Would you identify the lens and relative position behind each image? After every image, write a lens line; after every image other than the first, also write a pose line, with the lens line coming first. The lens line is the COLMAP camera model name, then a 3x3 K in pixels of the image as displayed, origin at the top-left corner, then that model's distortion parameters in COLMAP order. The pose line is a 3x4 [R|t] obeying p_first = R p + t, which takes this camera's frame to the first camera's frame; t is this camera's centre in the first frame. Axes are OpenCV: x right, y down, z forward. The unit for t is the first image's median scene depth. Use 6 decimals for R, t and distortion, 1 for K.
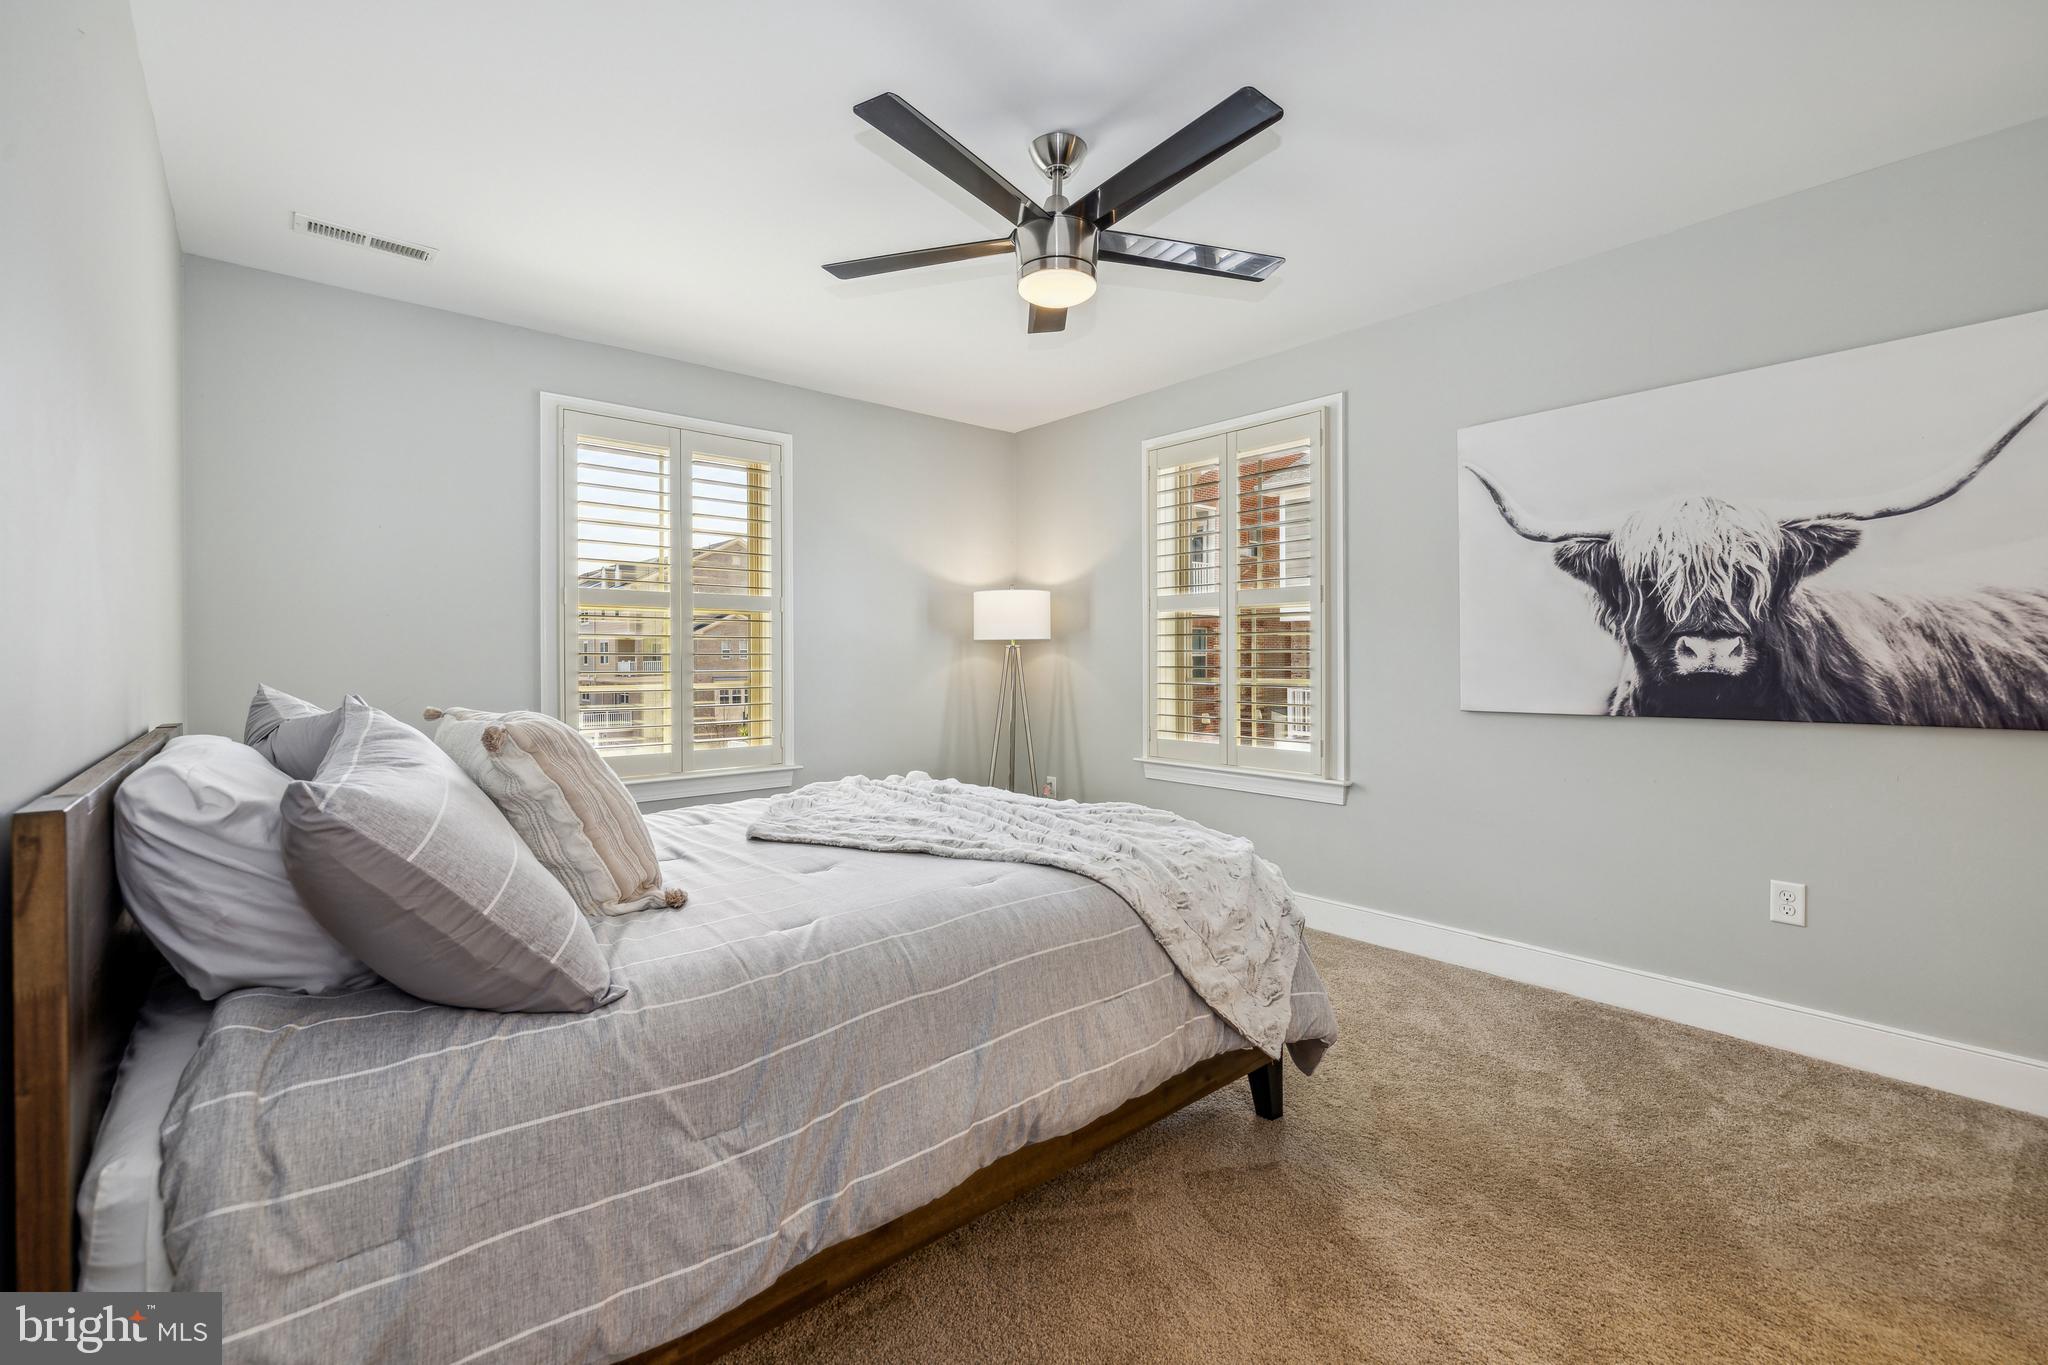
lens RADIAL K [[883.3, 0, 1030.4], [0, 883.3, 677.9], [0, 0, 1]] dist [0.005335, 0.000124]
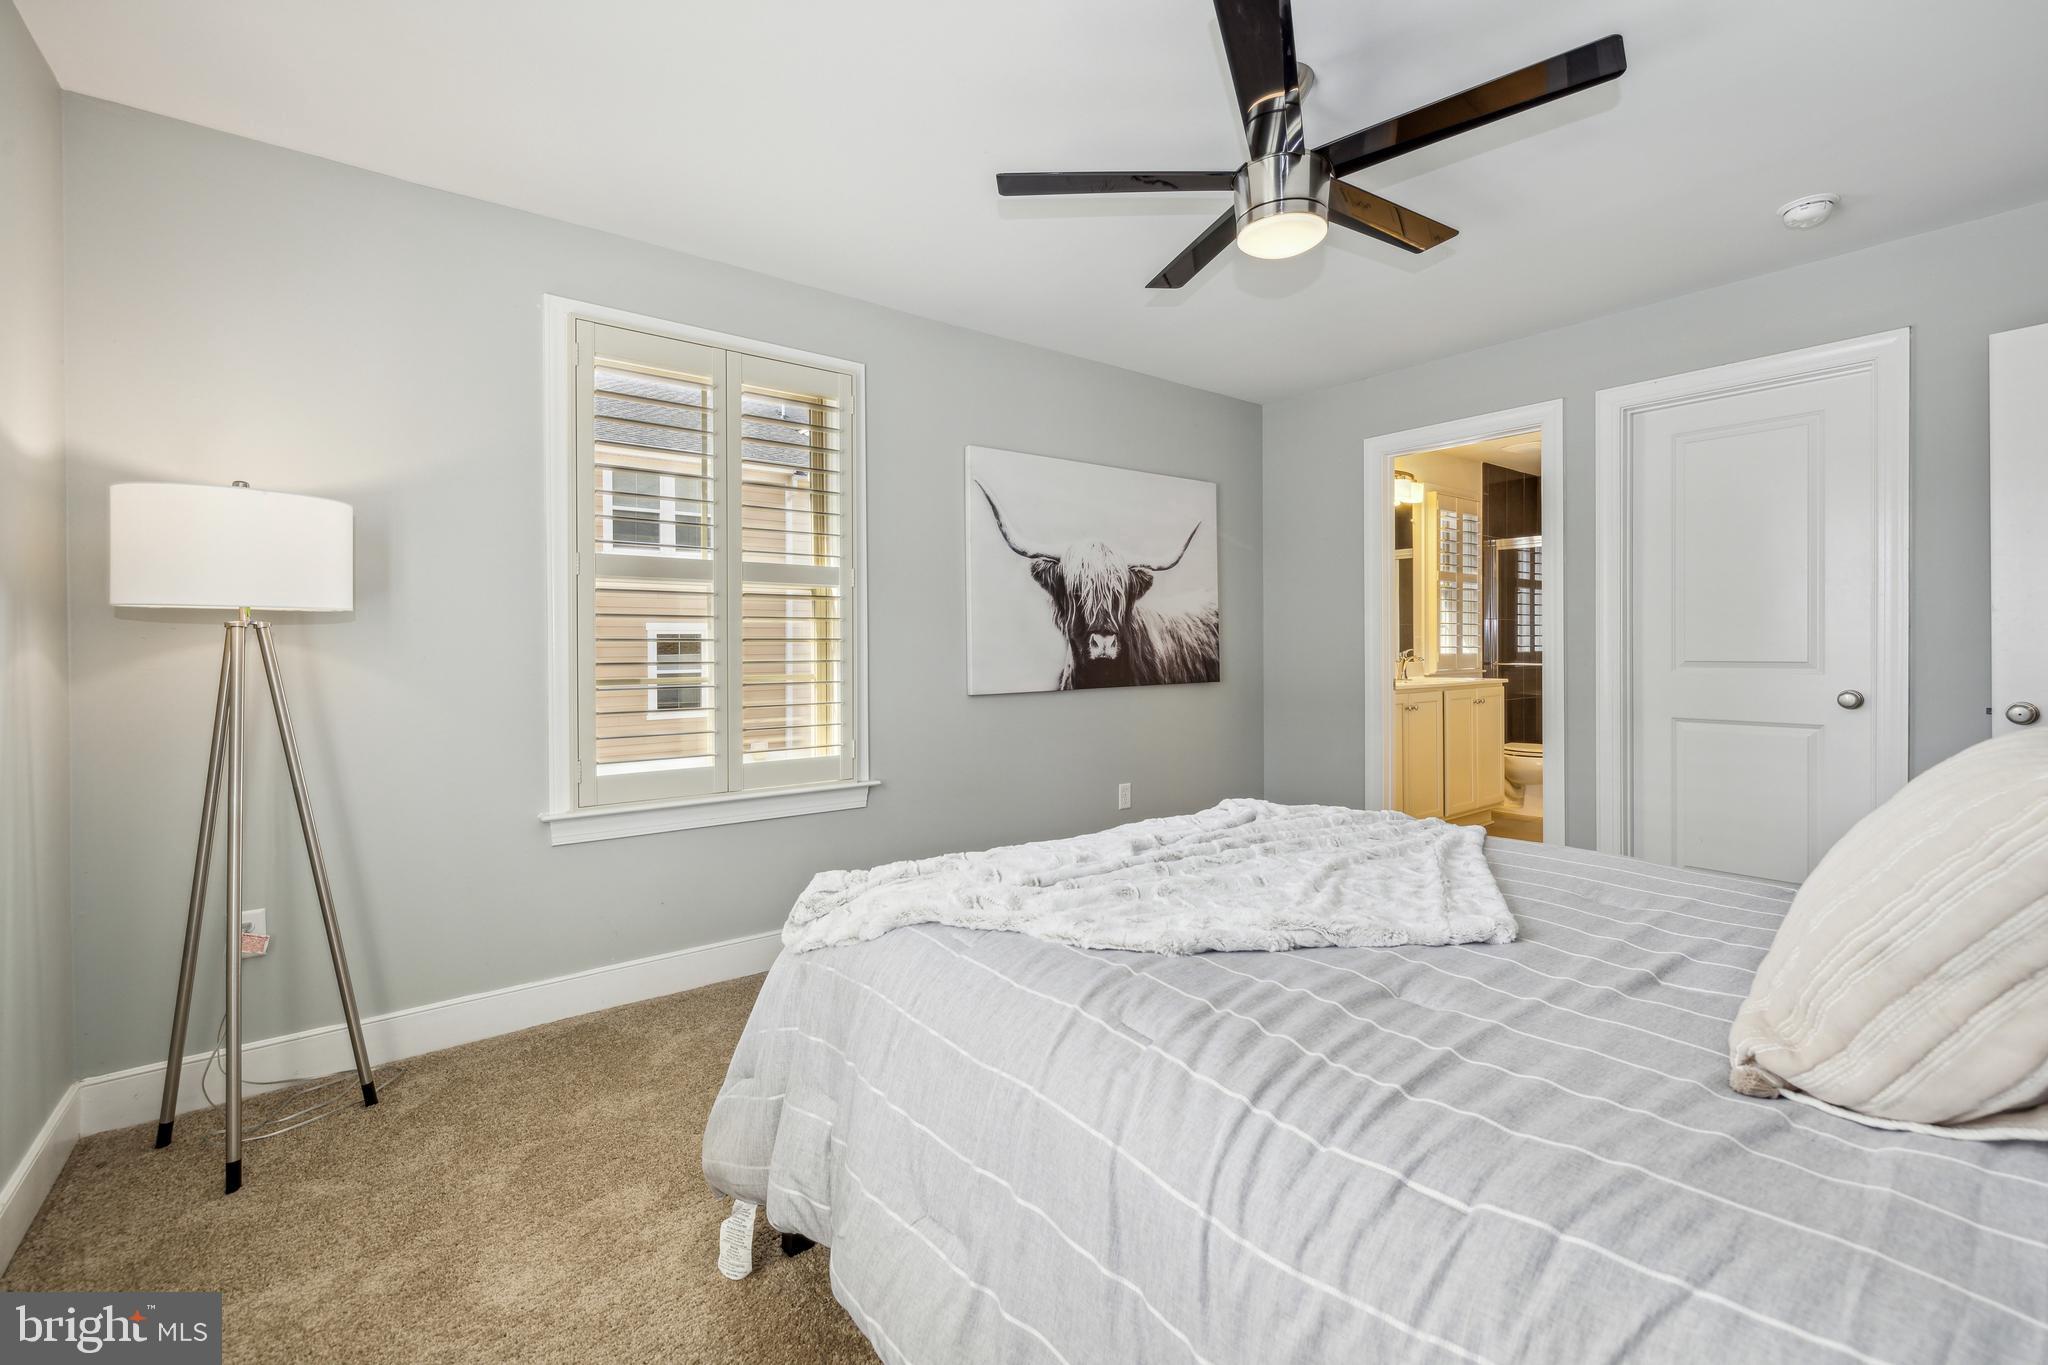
lens RADIAL K [[883.3, 0, 1008.2], [0, 883.3, 640.0], [0, 0, 1]] dist [0.005335, 0.000124]
pose [[0.061002, 0.006222, 0.998118, -0.737773], [0.023425, 0.999696, -0.007664, -0.027541], [-0.997863, 0.023849, 0.060837, 1.030235]]
